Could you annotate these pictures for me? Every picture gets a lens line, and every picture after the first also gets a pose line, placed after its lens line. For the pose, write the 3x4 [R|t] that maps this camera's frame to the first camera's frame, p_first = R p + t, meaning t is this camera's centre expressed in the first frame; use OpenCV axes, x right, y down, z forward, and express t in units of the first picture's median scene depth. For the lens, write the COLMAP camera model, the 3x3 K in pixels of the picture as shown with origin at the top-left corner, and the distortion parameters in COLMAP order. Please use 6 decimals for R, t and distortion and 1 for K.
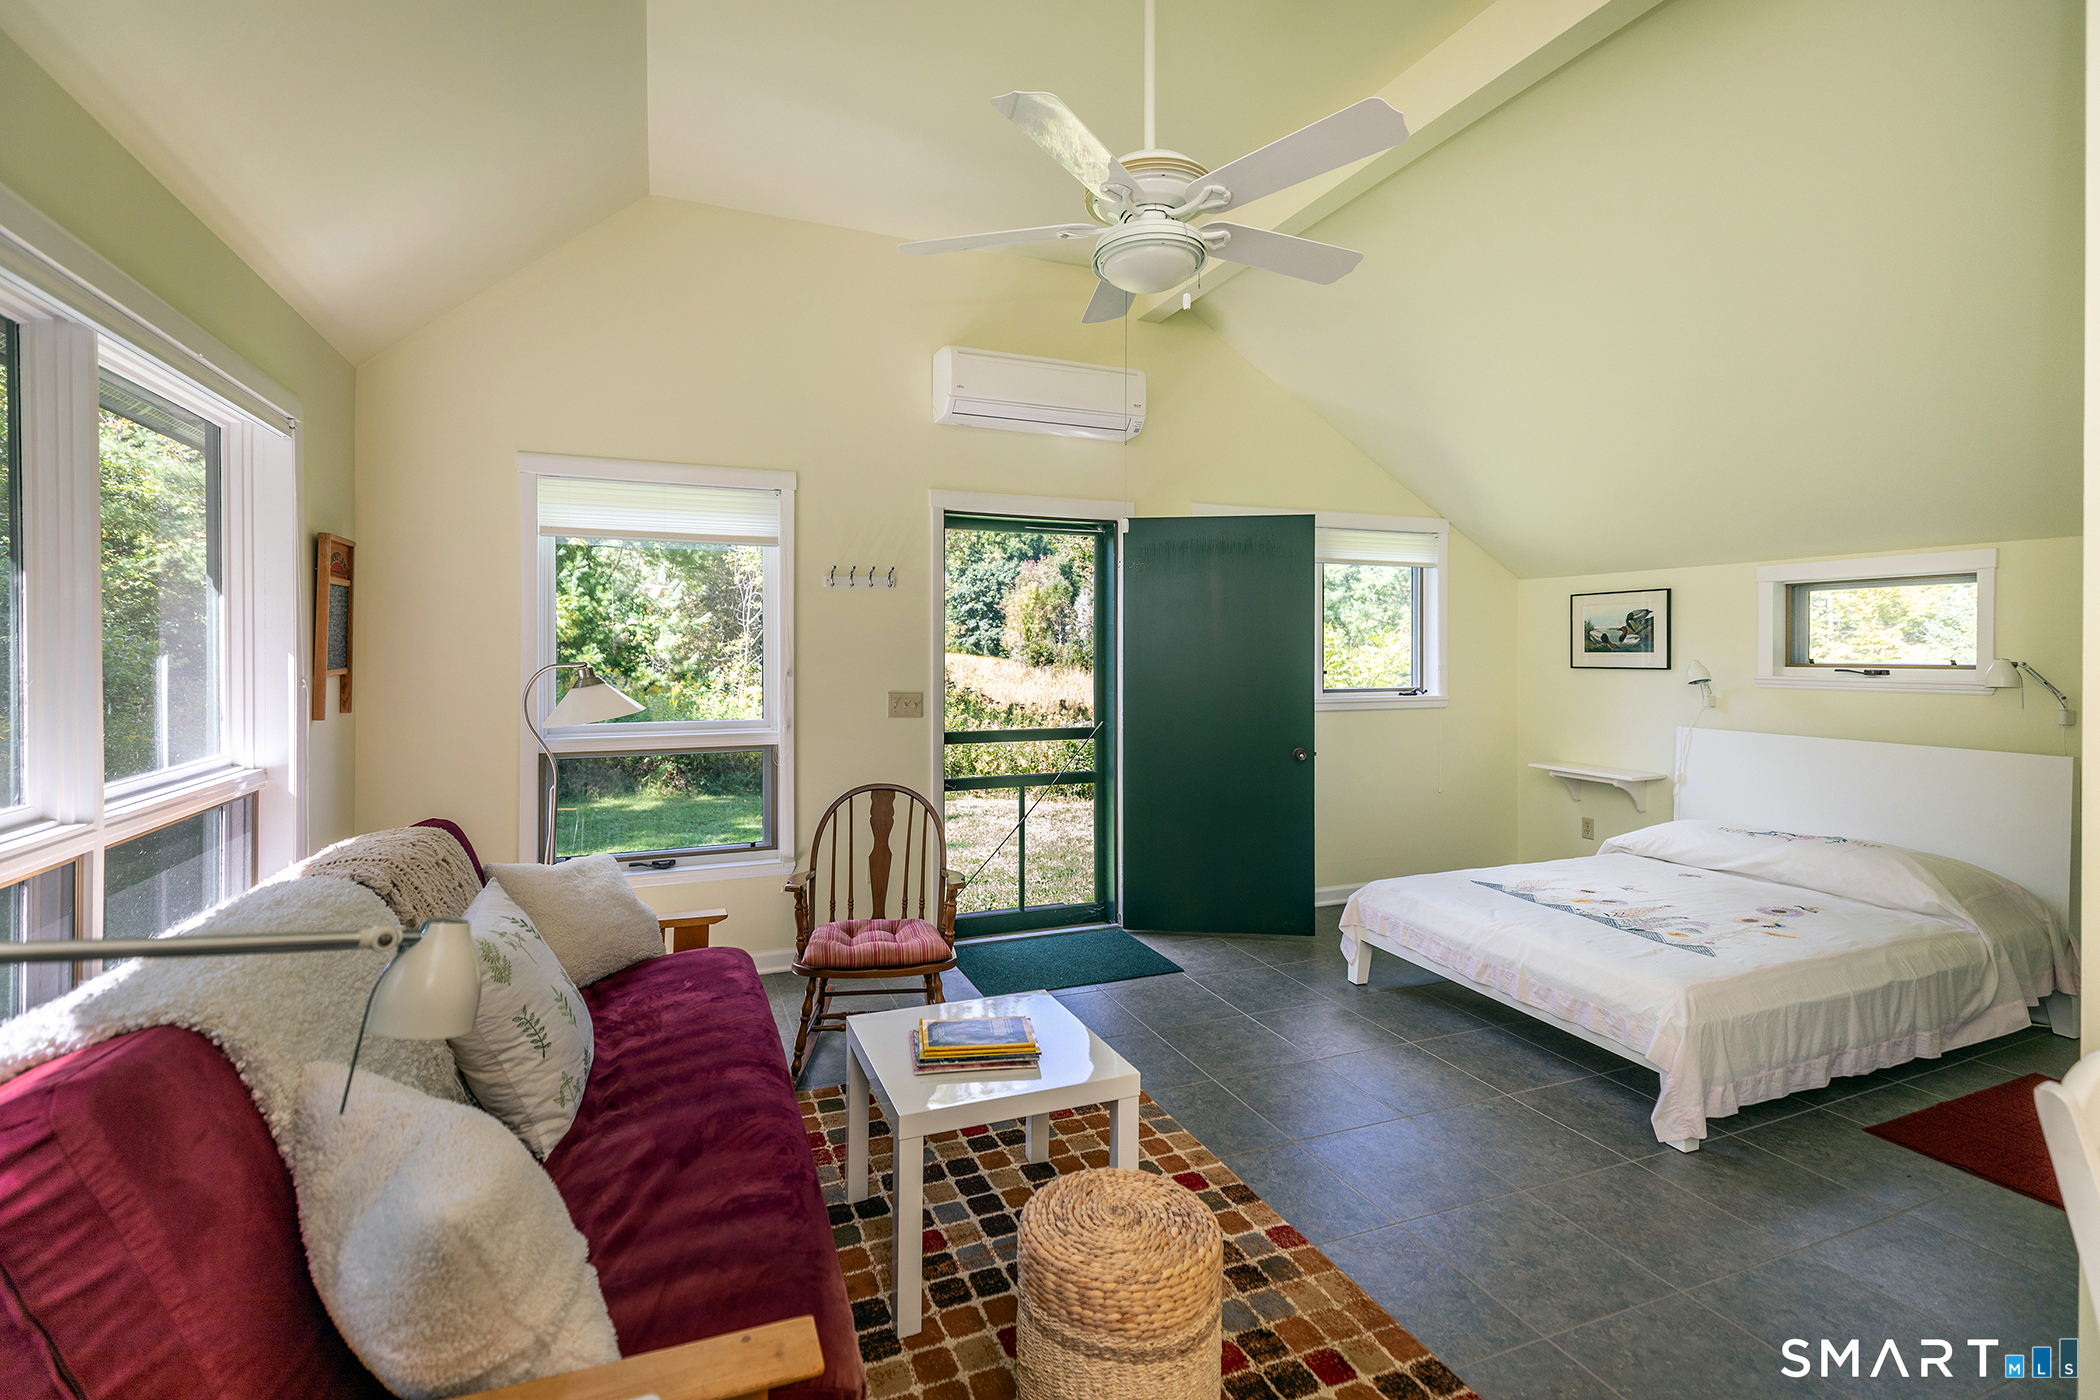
lens RADIAL K [[937.7, 0, 1045.0], [0, 937.7, 655.2], [0, 0, 1]] dist [0.000333, 0.000054]
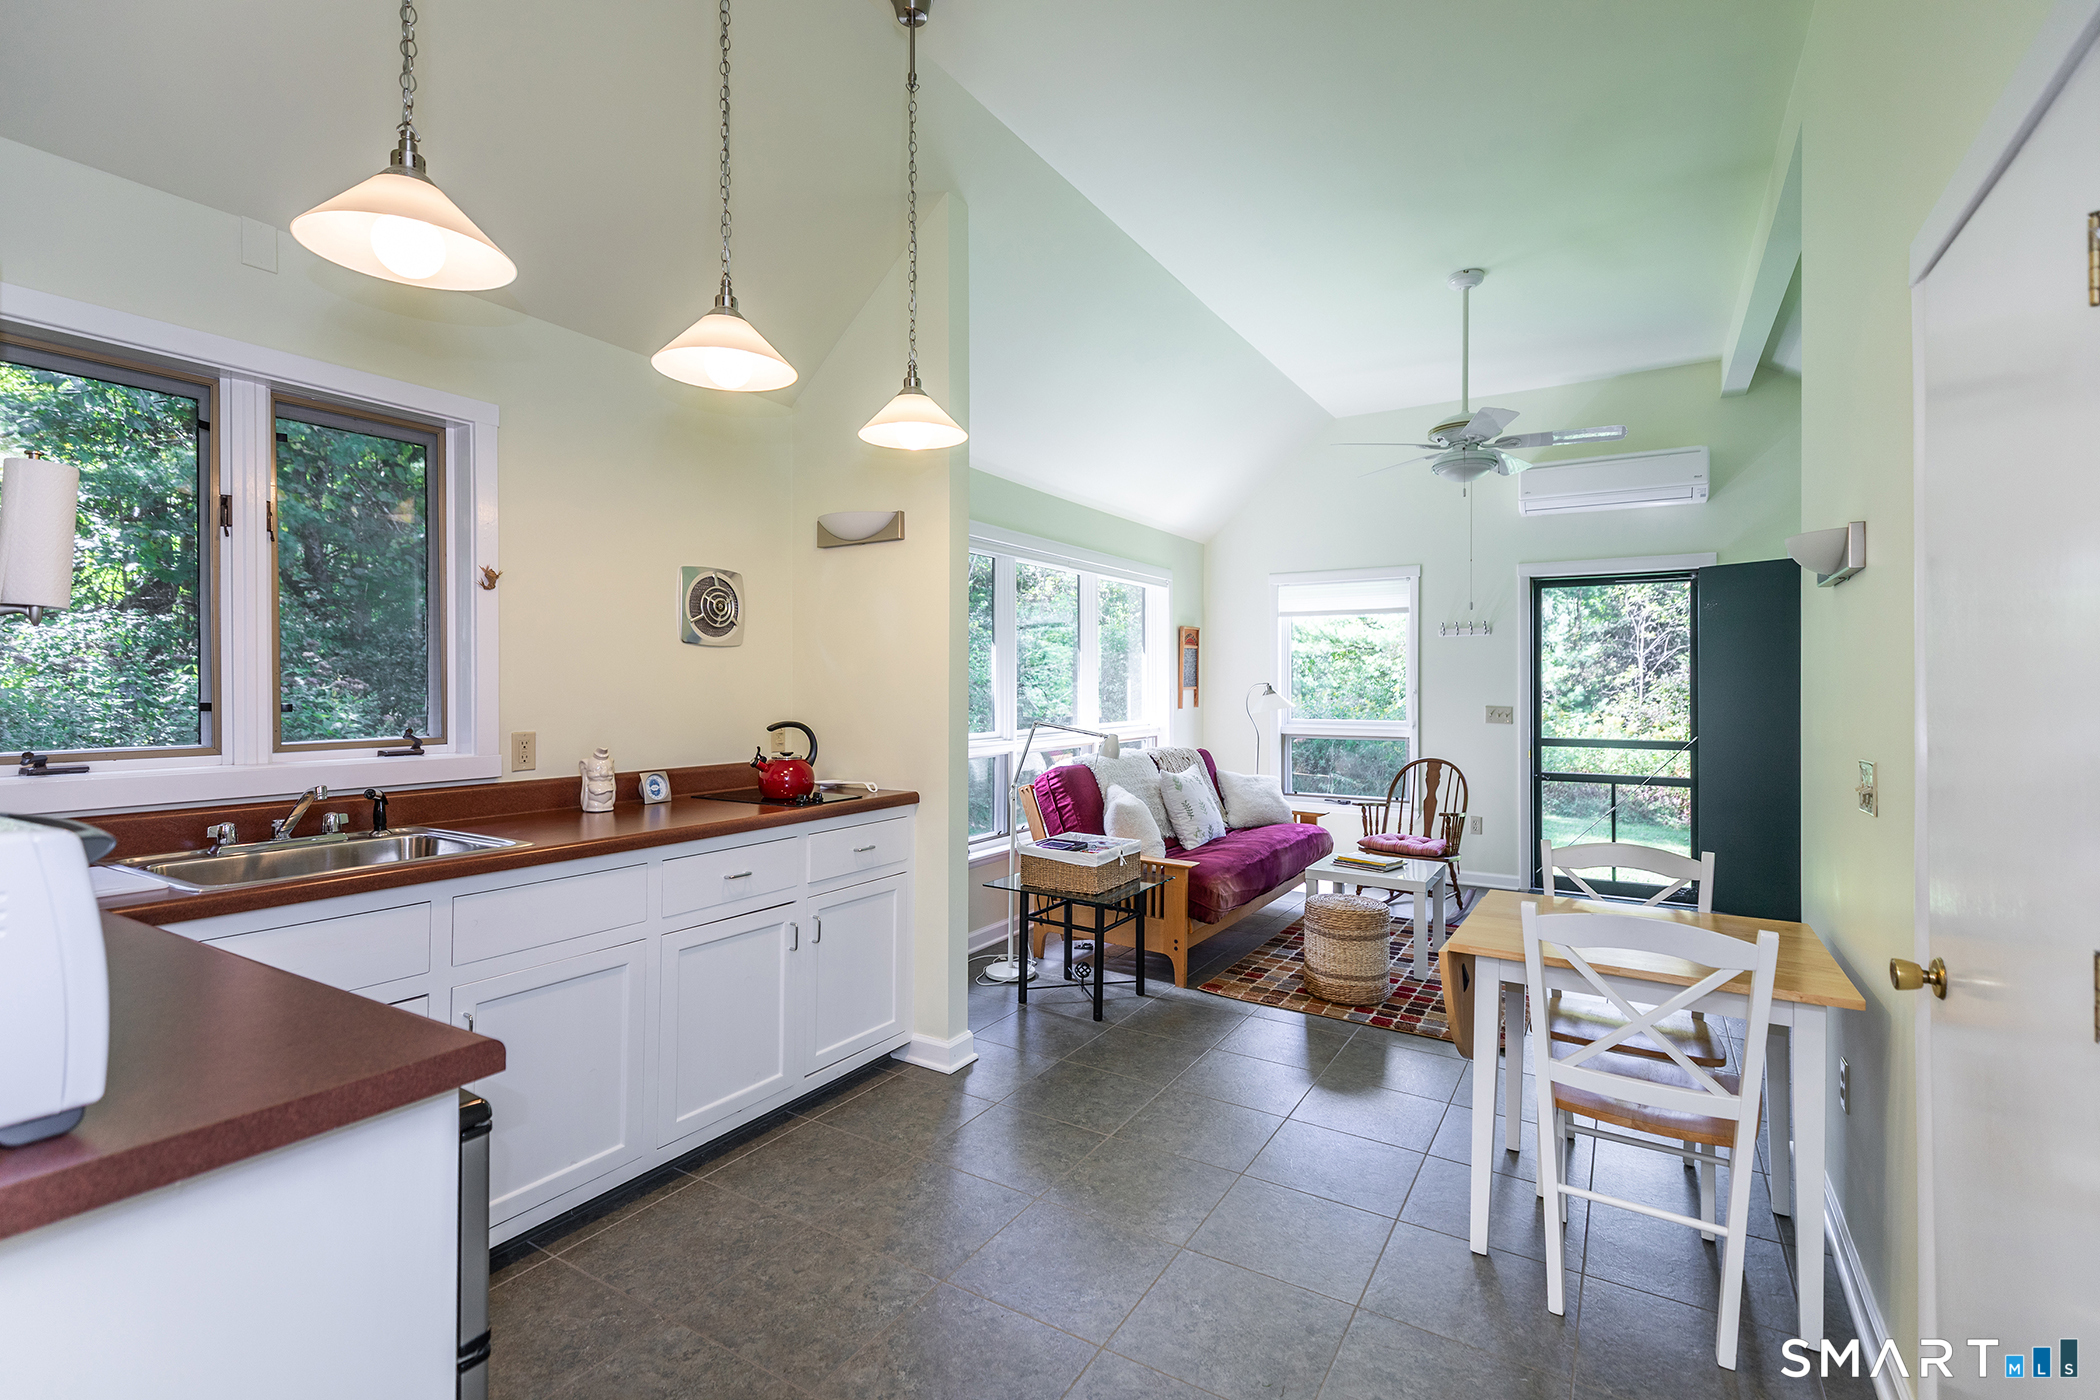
lens RADIAL K [[937.7, 0, 1045.0], [0, 937.7, 655.2], [0, 0, 1]] dist [0.000333, 0.000054]
pose [[0.584011, -0.024328, -0.811381, 0.767794], [-0.005177, 0.999419, -0.033693, 0.016135], [0.811729, 0.023877, 0.583546, -0.514859]]
